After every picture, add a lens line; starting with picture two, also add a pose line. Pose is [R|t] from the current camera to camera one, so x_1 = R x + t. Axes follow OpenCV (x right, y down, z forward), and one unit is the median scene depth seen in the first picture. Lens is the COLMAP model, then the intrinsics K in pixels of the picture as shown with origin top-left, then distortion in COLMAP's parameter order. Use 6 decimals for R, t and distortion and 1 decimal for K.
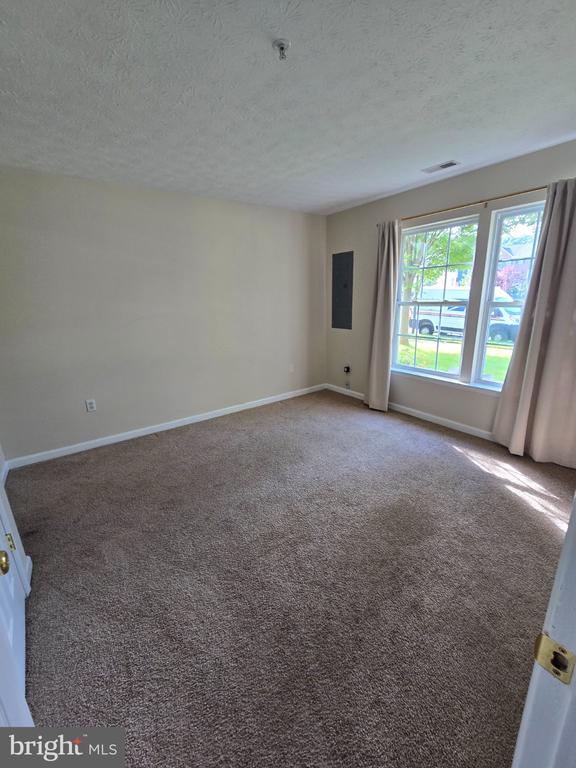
lens RADIAL K [[309.3, 0, 291.6], [0, 309.3, 378.8], [0, 0, 1]] dist [0.000992, 0.000213]
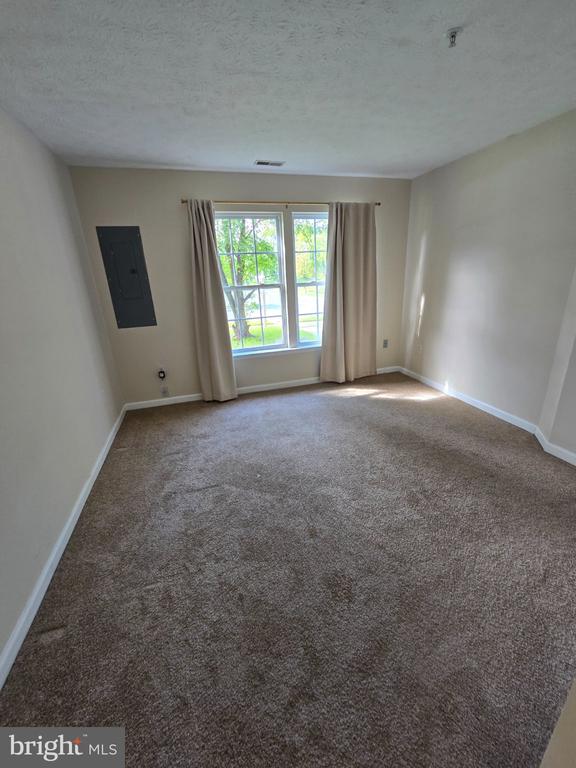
lens RADIAL K [[309.3, 0, 291.6], [0, 309.3, 378.8], [0, 0, 1]] dist [0.000992, 0.000213]
pose [[0.360392, -0.296234, 0.884513, -0.591171], [0.278533, 0.939149, 0.201045, -0.123601], [-0.890246, 0.173911, 0.420972, 0.485987]]
